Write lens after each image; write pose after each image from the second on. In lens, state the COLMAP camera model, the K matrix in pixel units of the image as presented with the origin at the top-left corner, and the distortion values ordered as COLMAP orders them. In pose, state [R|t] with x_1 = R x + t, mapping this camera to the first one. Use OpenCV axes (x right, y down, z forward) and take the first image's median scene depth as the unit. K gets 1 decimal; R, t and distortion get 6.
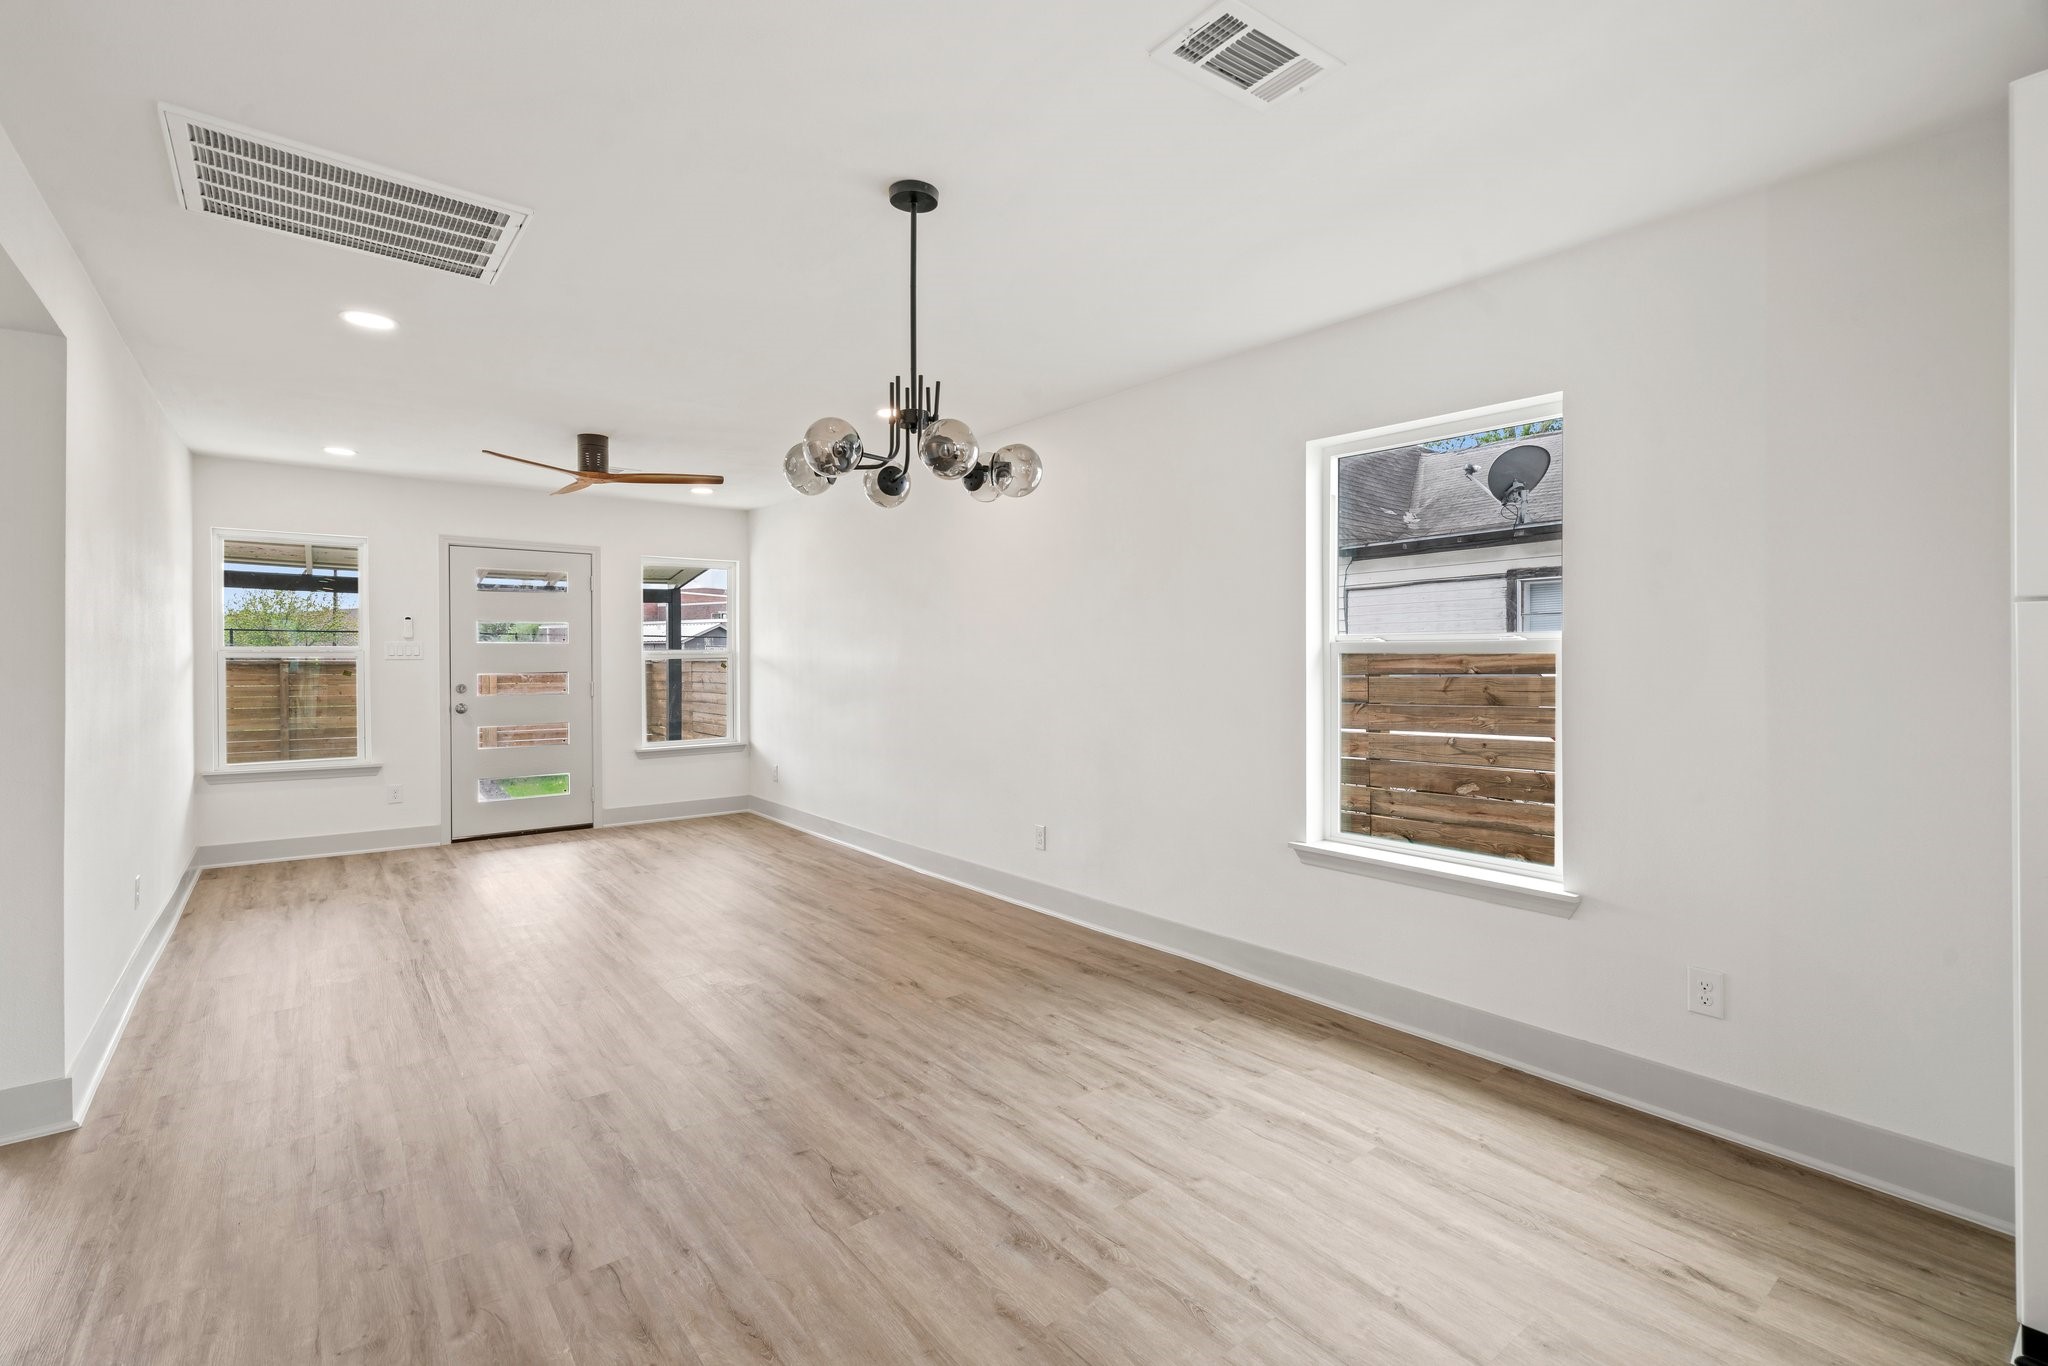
lens RADIAL K [[927.2, 0, 1019.7], [0, 927.2, 667.6], [0, 0, 1]] dist [-0.005571, 0.002849]
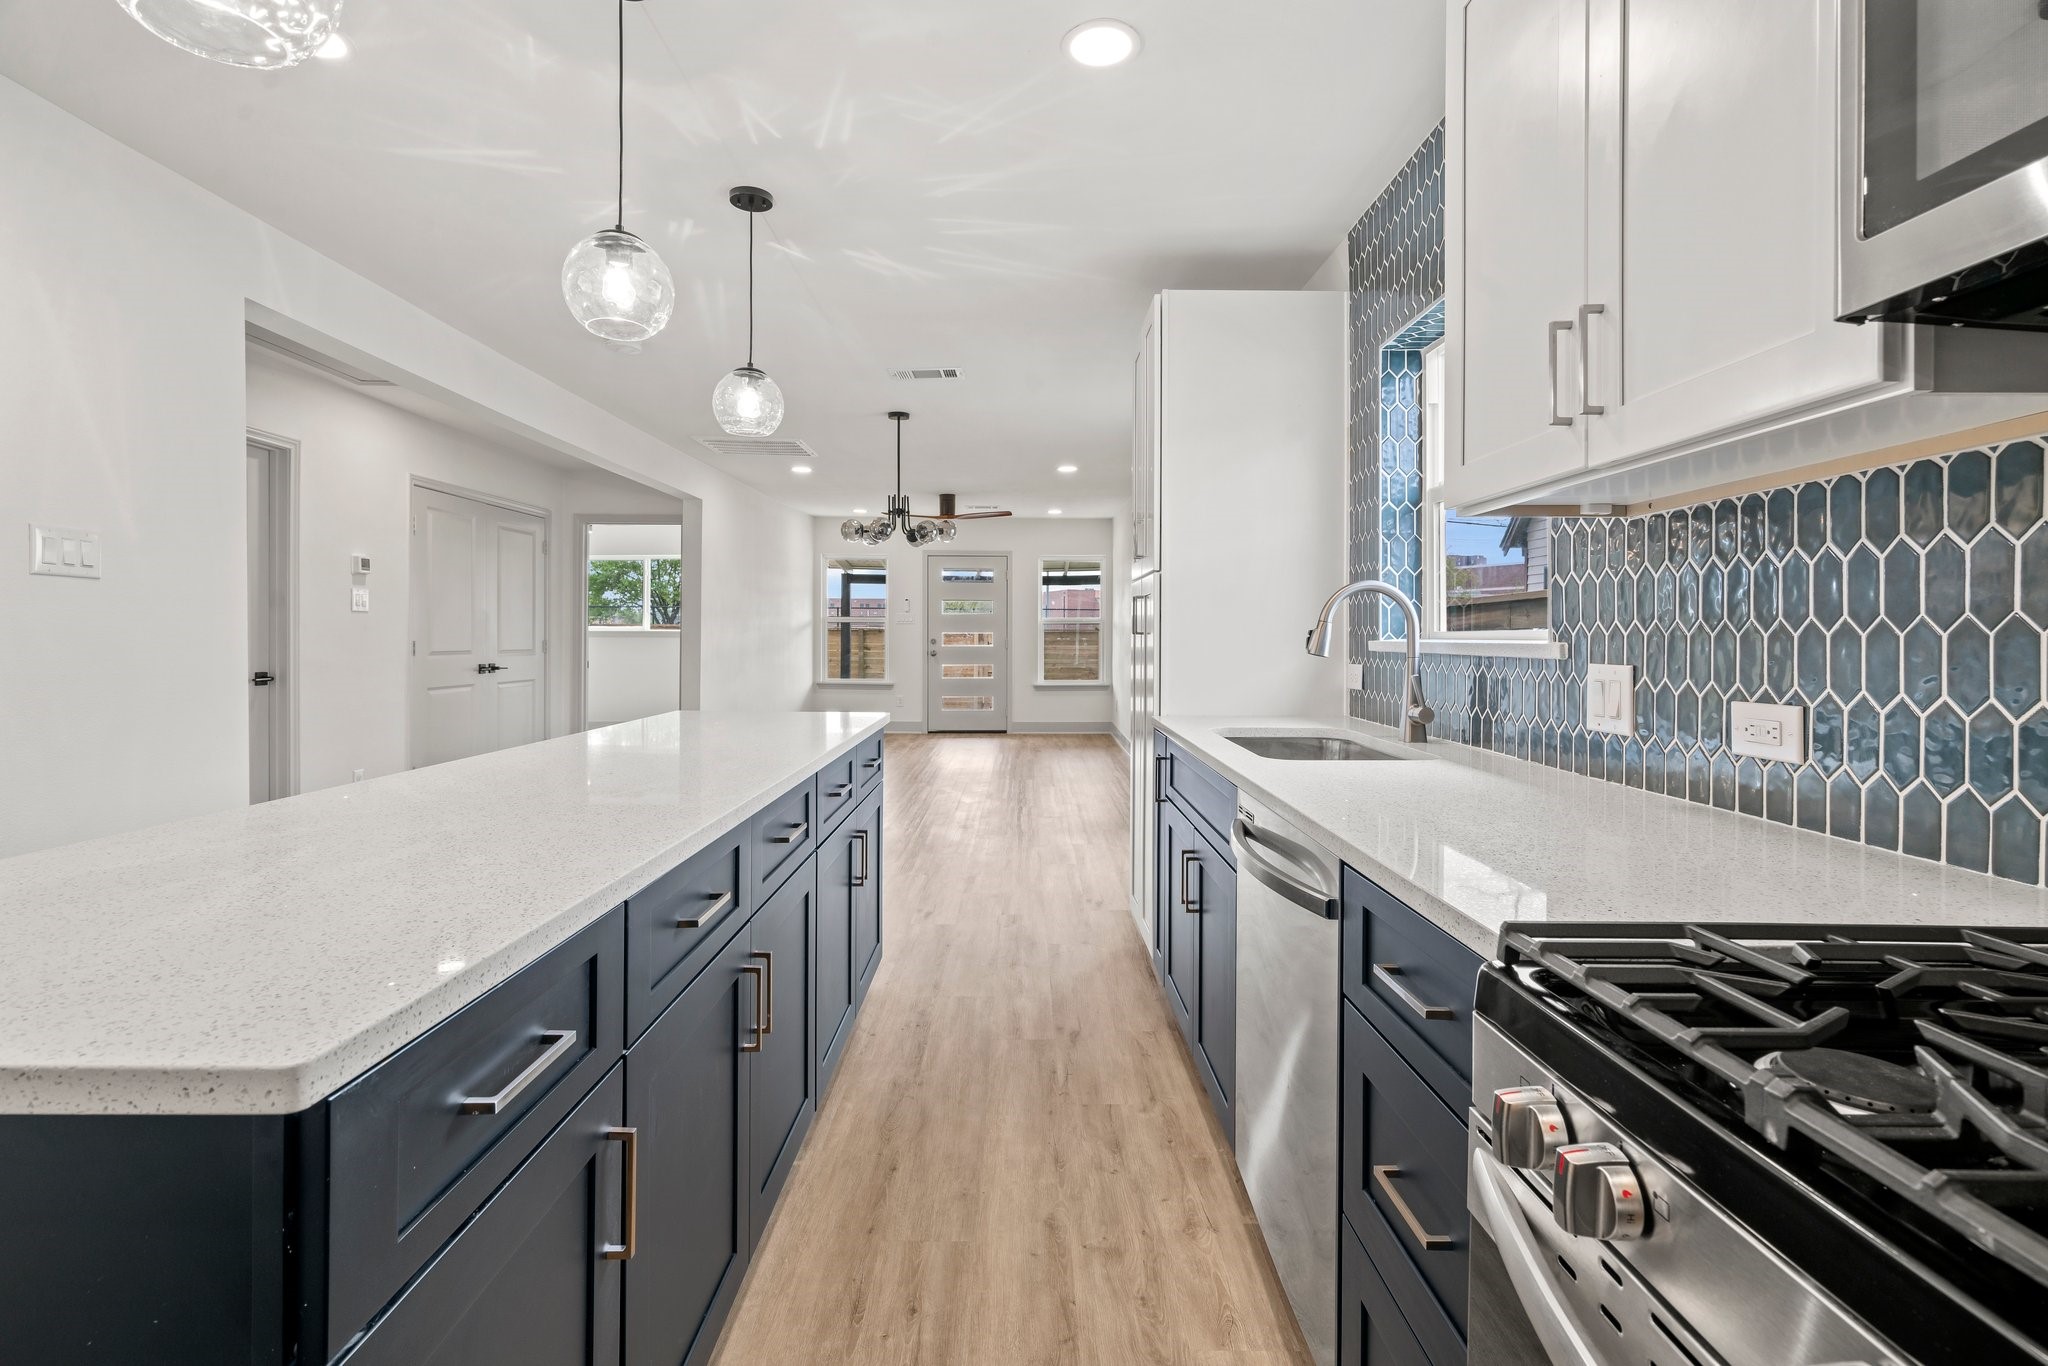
lens RADIAL K [[927.2, 0, 1036.1], [0, 927.2, 640.2], [0, 0, 1]] dist [-0.005571, 0.002849]
pose [[0.795349, 0.009200, -0.606083, 0.901494], [-0.011233, 0.999937, 0.000437, 0.028245], [0.606048, 0.006461, 0.795402, -0.359656]]
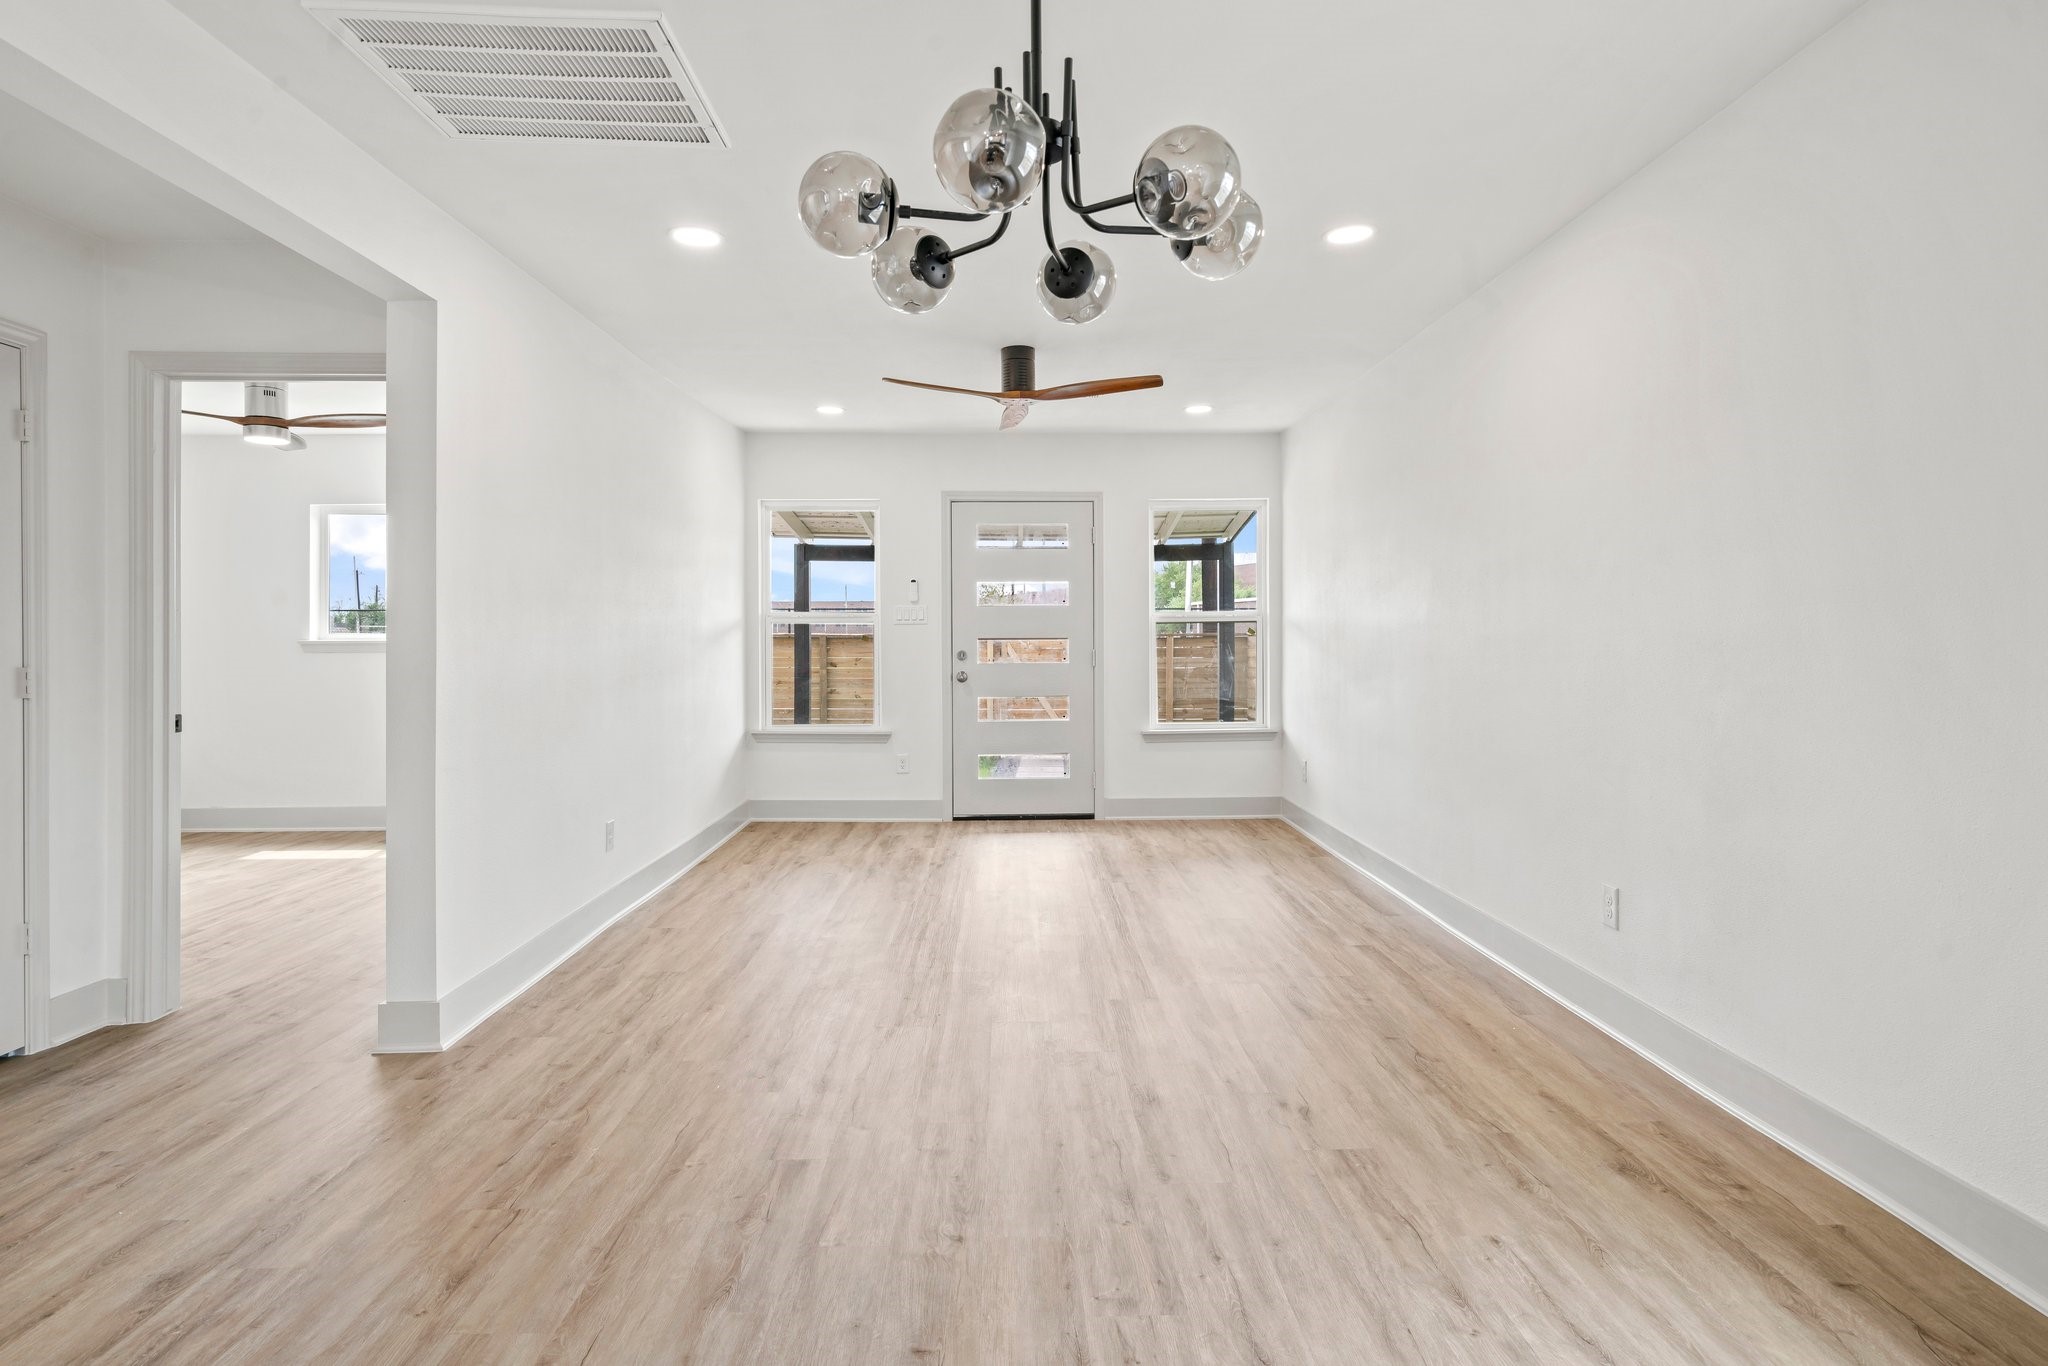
lens RADIAL K [[1080.0, 0, 1025.1], [0, 1080.0, 649.7], [0, 0, 1]] dist [0.000481, 0.003860]
pose [[0.798216, 0.002649, -0.602365, 0.161974], [-0.002399, 0.999996, 0.001219, 0.024862], [0.602366, 0.000472, 0.798220, 0.273651]]
